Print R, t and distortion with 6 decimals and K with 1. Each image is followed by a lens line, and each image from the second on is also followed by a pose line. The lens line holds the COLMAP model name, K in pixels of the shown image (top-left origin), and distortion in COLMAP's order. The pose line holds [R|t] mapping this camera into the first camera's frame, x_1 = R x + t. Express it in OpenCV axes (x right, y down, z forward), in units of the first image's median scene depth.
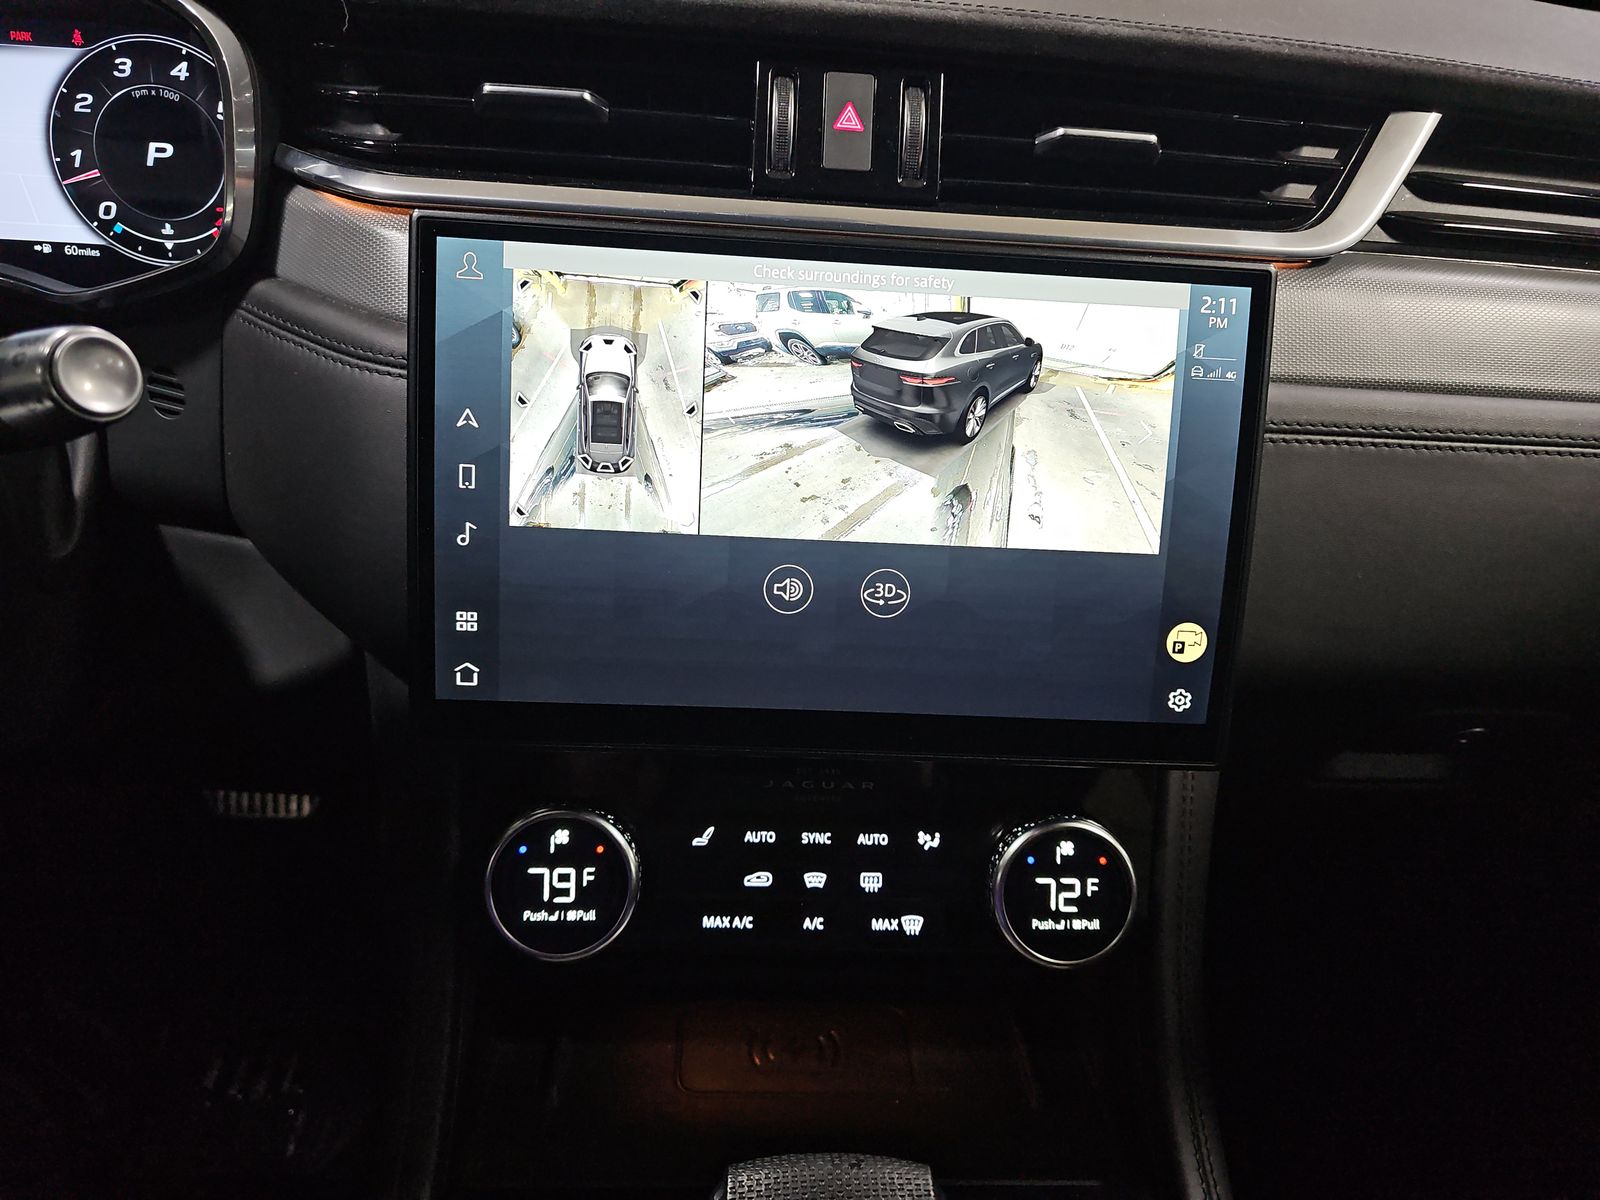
lens RADIAL K [[1067.3, 0, 800.0], [0, 1067.3, 600.0], [0, 0, 1]] dist [0.036282, -0.033285]
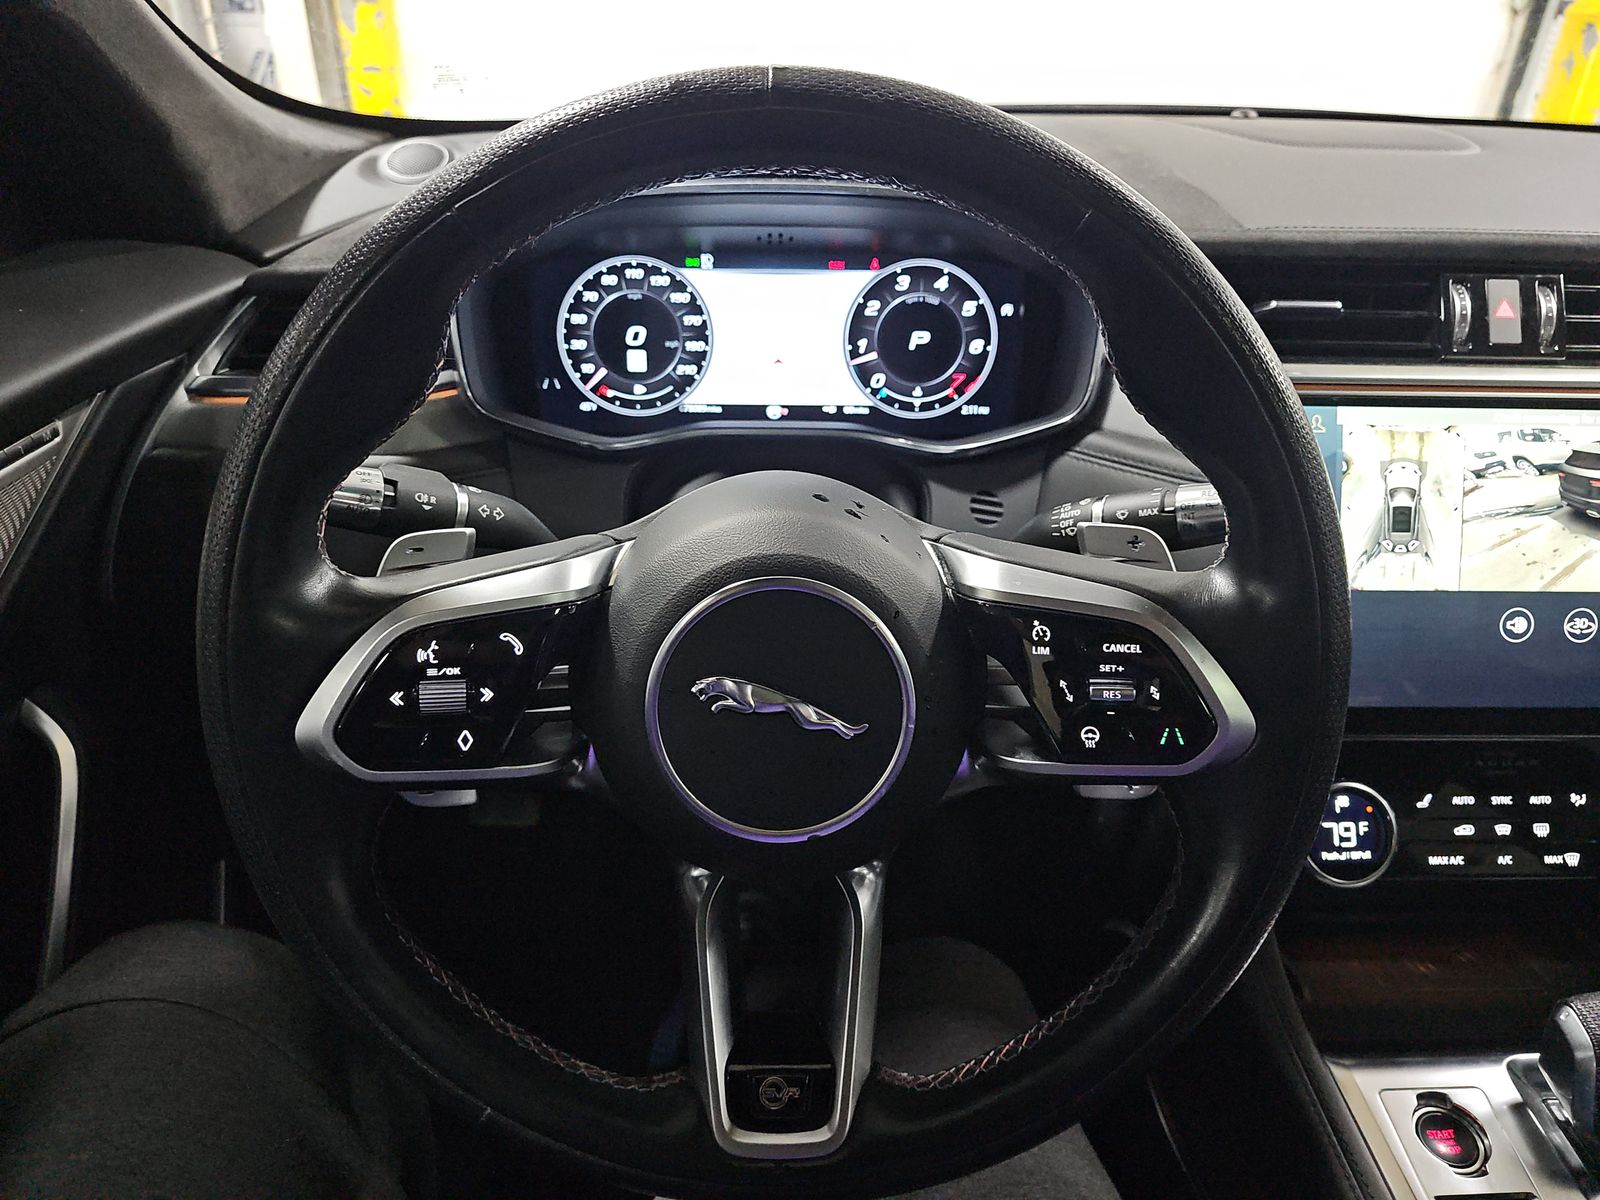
lens RADIAL K [[1067.3, 0, 800.0], [0, 1067.3, 600.0], [0, 0, 1]] dist [0.036282, -0.033285]
pose [[0.999048, -0.037635, -0.022043, -0.884168], [0.036326, 0.997710, -0.057057, 0.004158], [0.024140, 0.056202, 0.998128, -0.477312]]
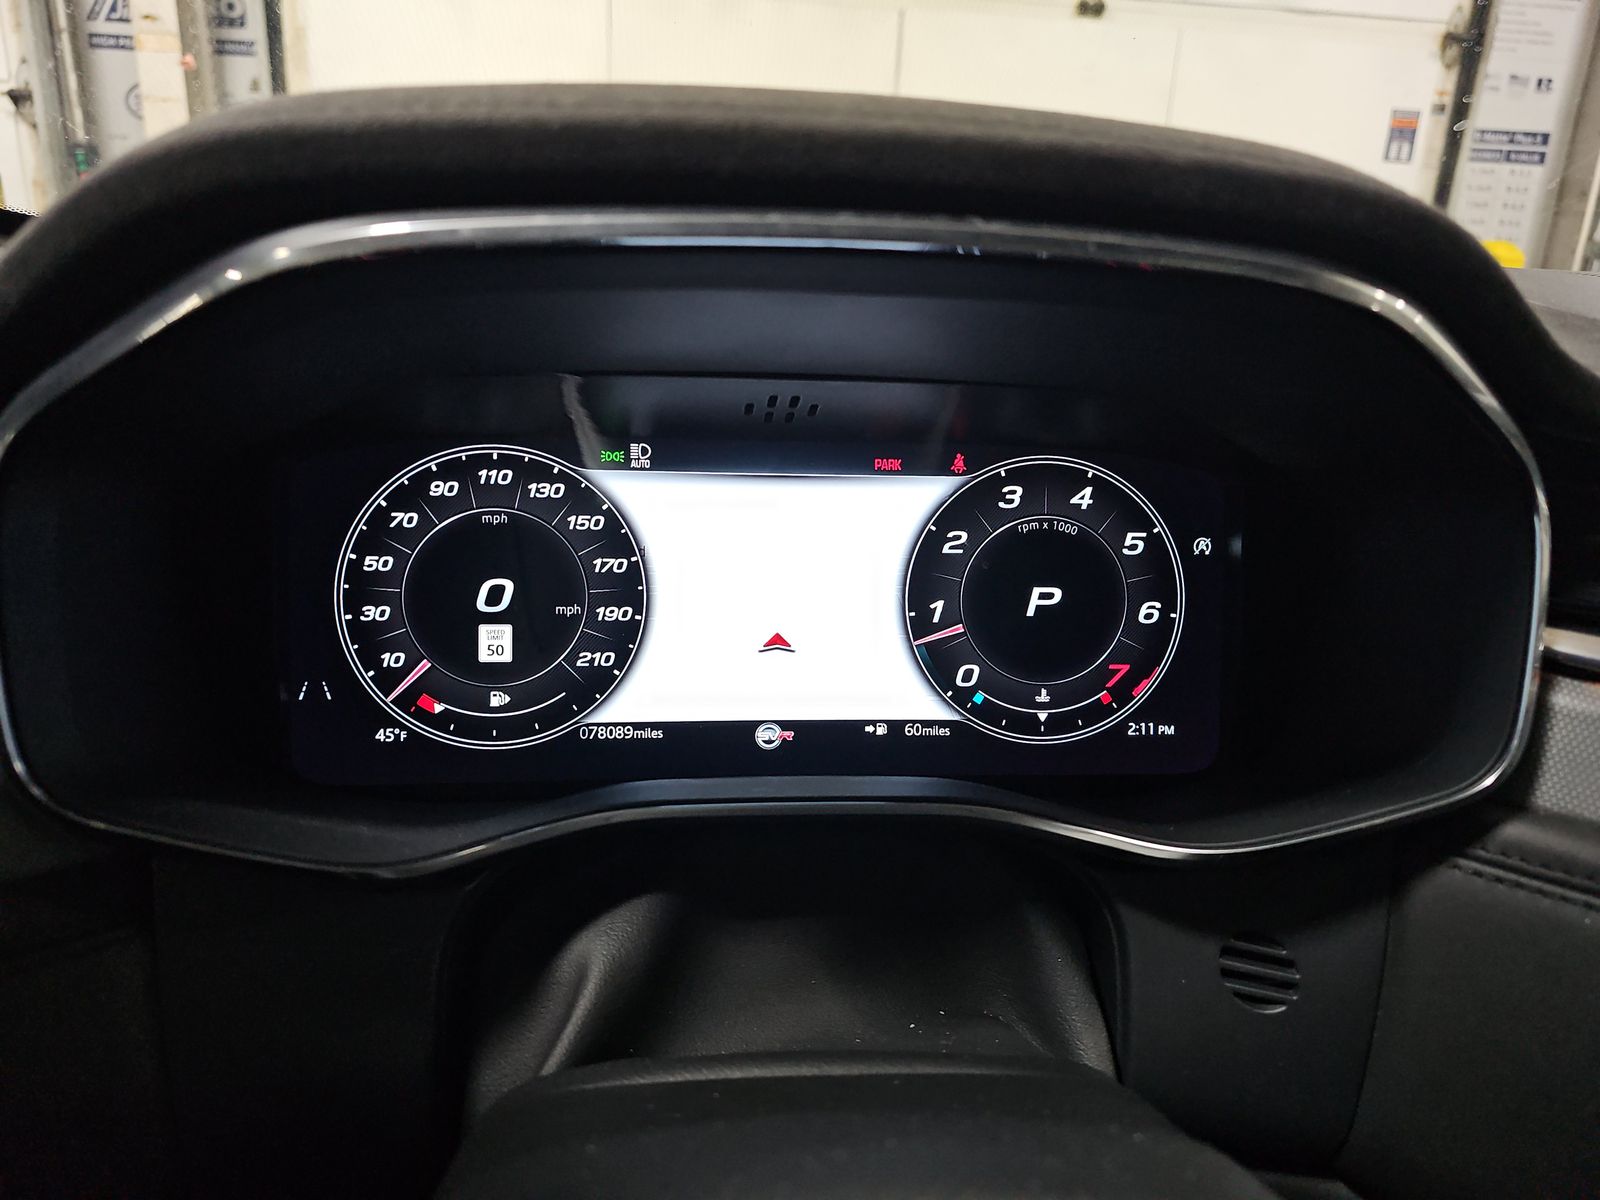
lens RADIAL K [[1112.0, 0, 800.0], [0, 1112.0, 600.0], [0, 0, 1]] dist [0.094002, -0.147210]
pose [[0.997702, -0.043550, 0.051898, -0.969069], [0.055286, 0.966115, -0.252122, -0.274463], [-0.039160, 0.254412, 0.966303, 0.307279]]
